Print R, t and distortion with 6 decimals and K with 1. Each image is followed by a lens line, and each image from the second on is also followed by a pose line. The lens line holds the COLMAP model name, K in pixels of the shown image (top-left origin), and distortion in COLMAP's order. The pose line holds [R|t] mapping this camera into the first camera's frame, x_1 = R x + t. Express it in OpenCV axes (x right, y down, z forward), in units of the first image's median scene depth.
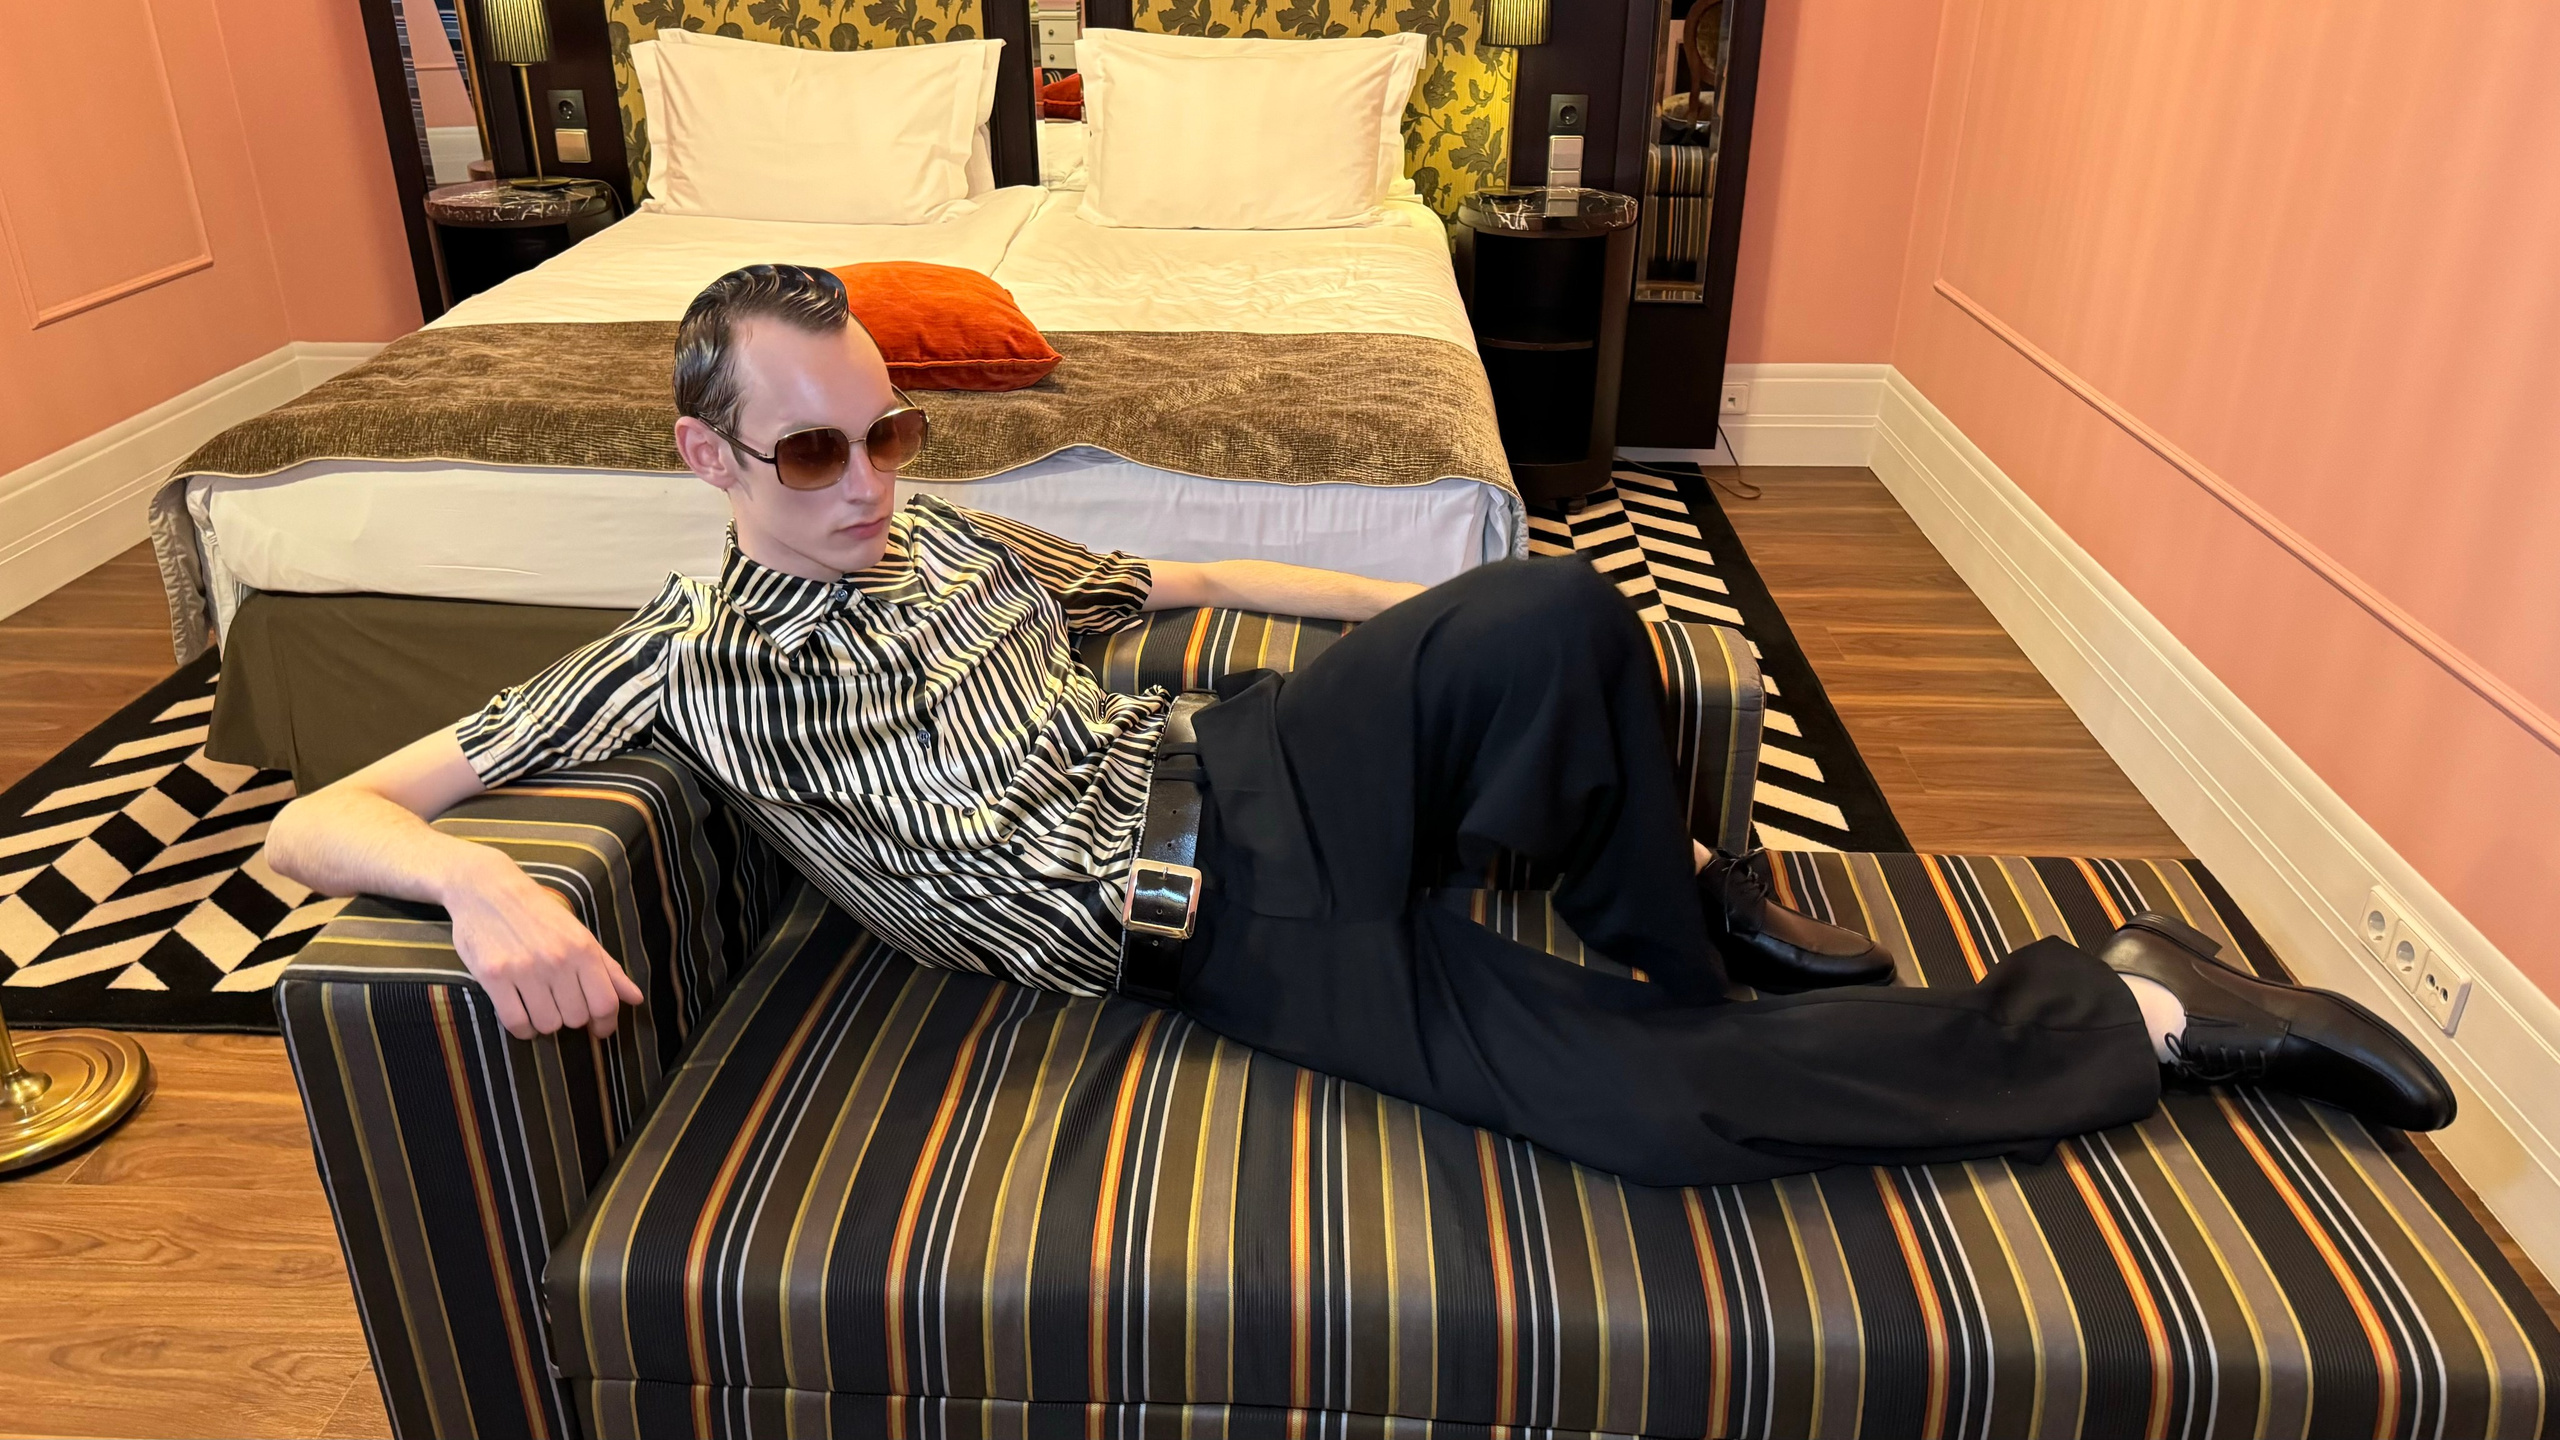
lens RADIAL K [[1819.8, 0, 1280.0], [0, 1819.8, 720.0], [0, 0, 1]] dist [-0.055013, -0.000286]
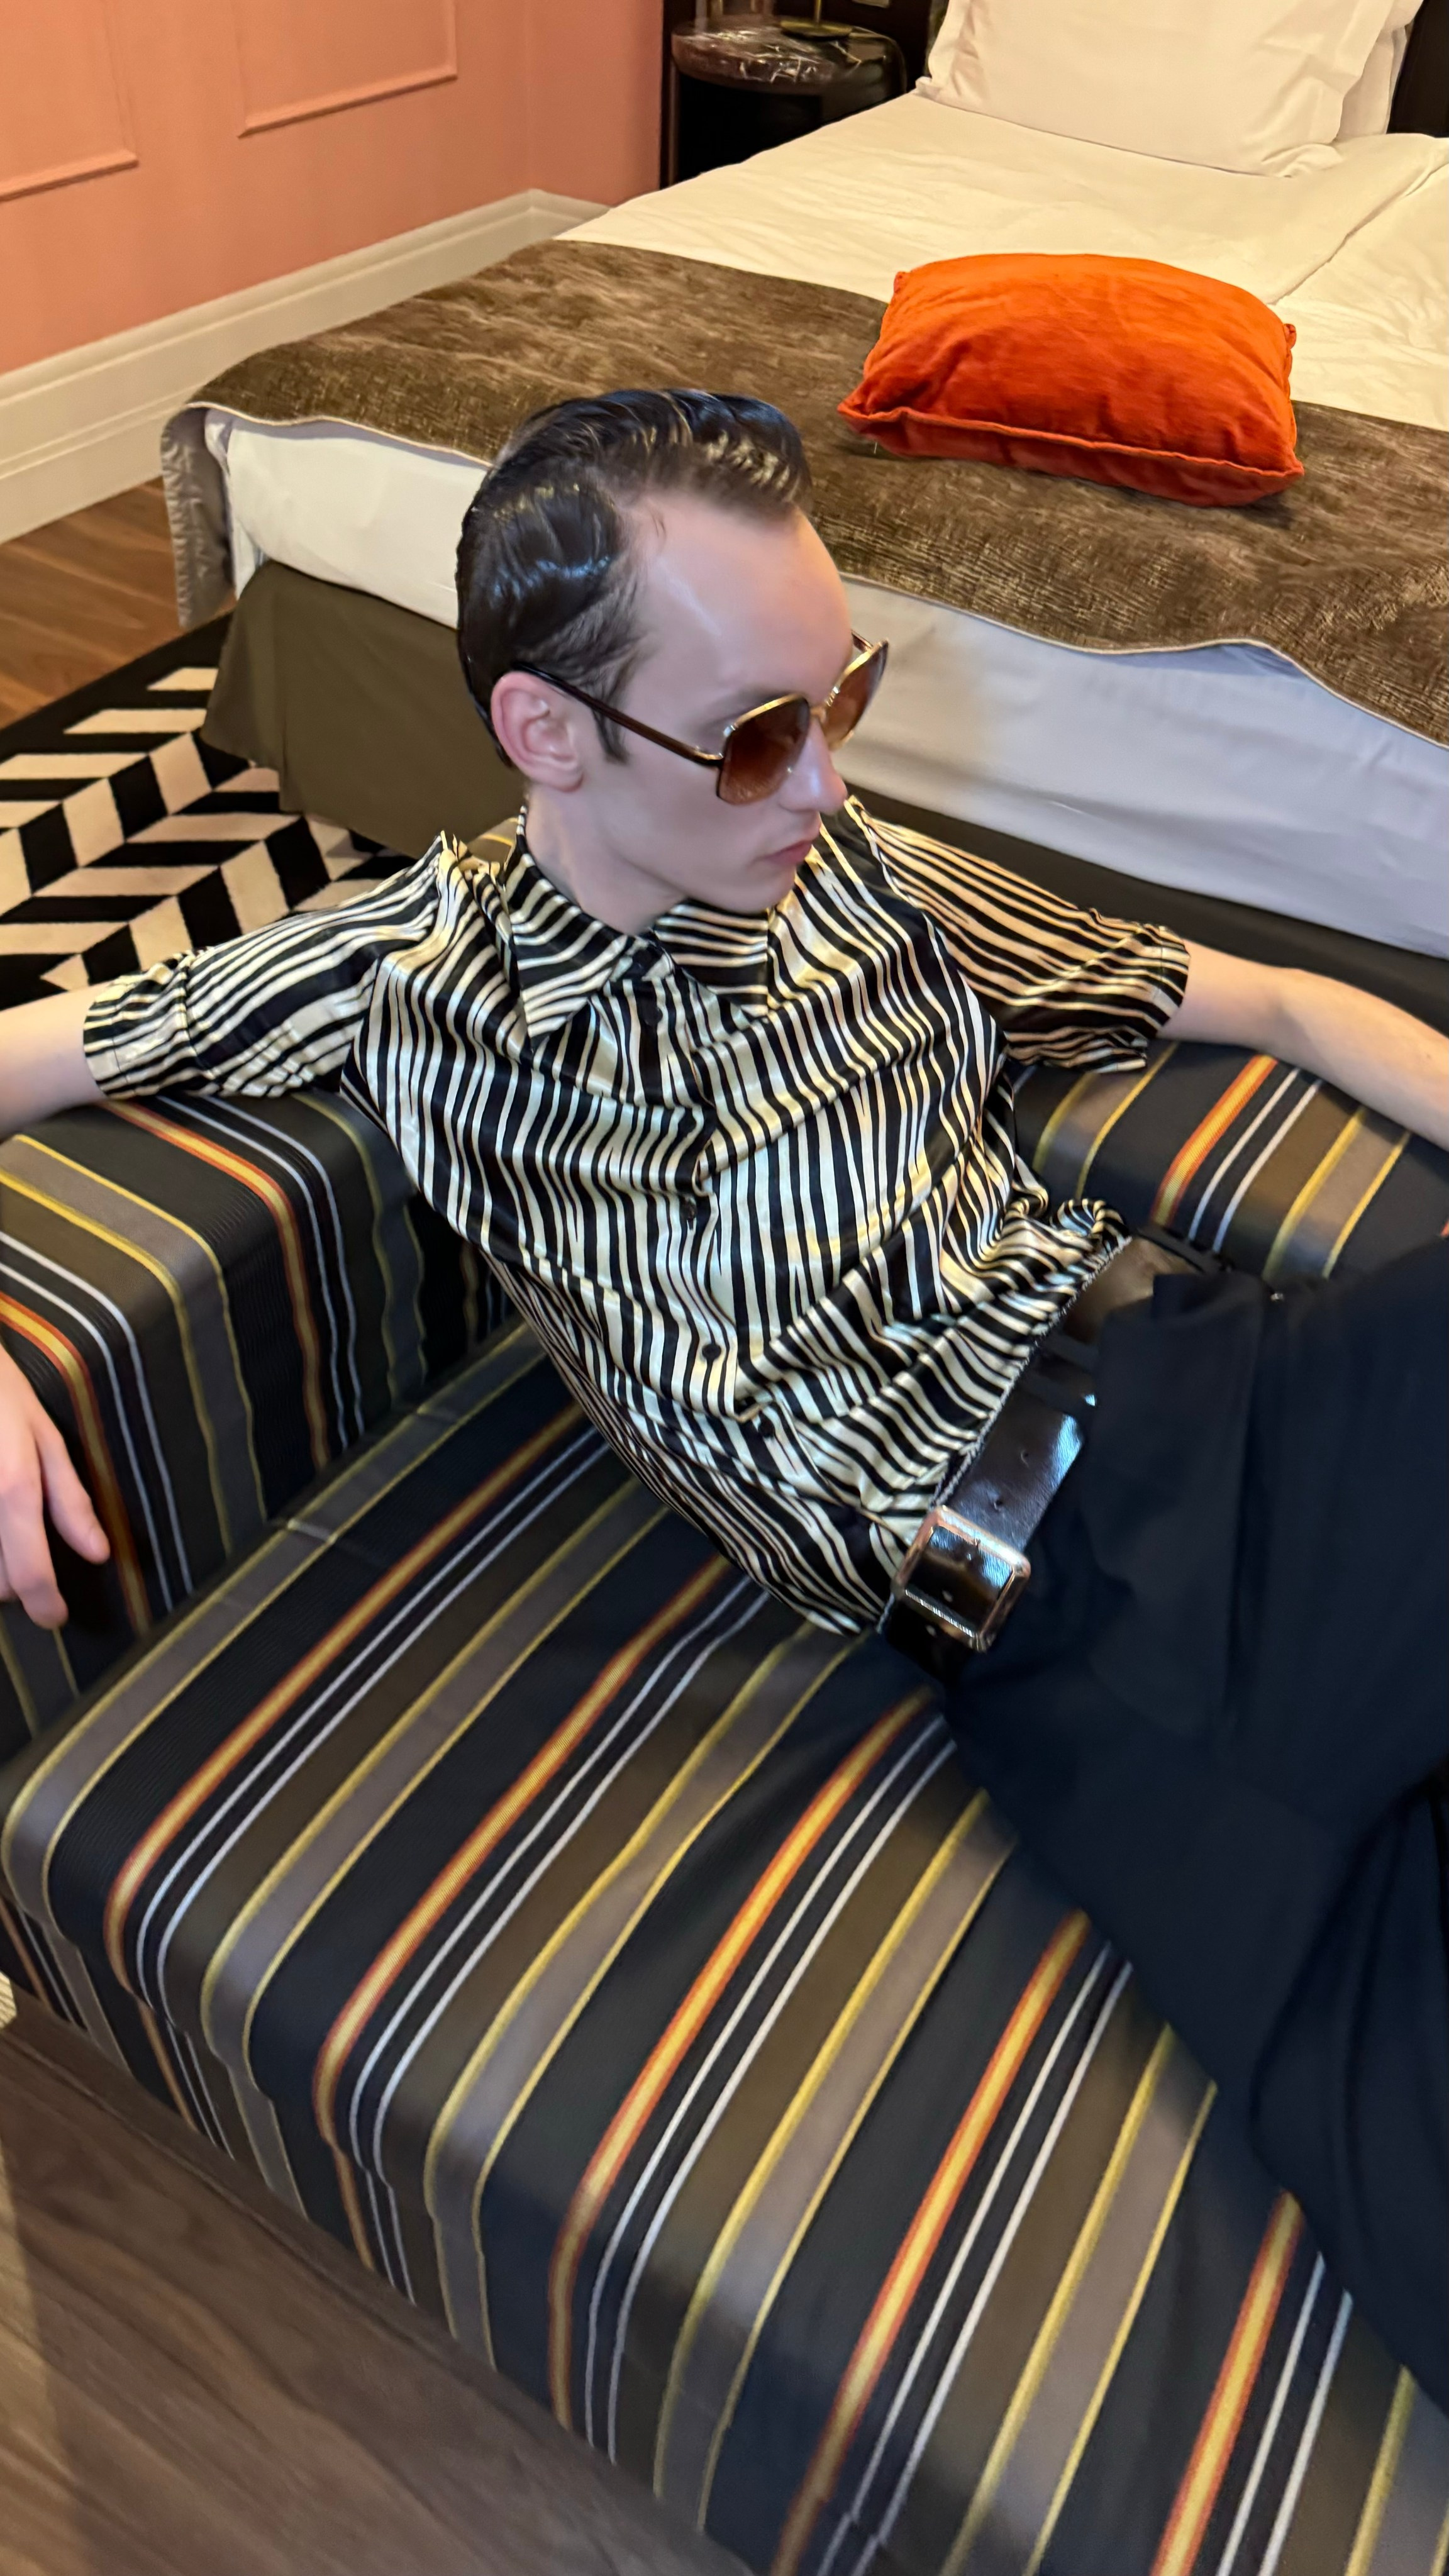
lens RADIAL K [[1898.2, 0, 664.7], [0, 1898.2, 1280.0], [0, 0, 1]] dist [0.049030, -0.114508]
pose [[0.870353, 0.349375, -0.347020, 0.033319], [-0.233251, 0.913139, 0.334323, -0.160574], [0.433682, -0.210036, 0.876245, 0.328805]]
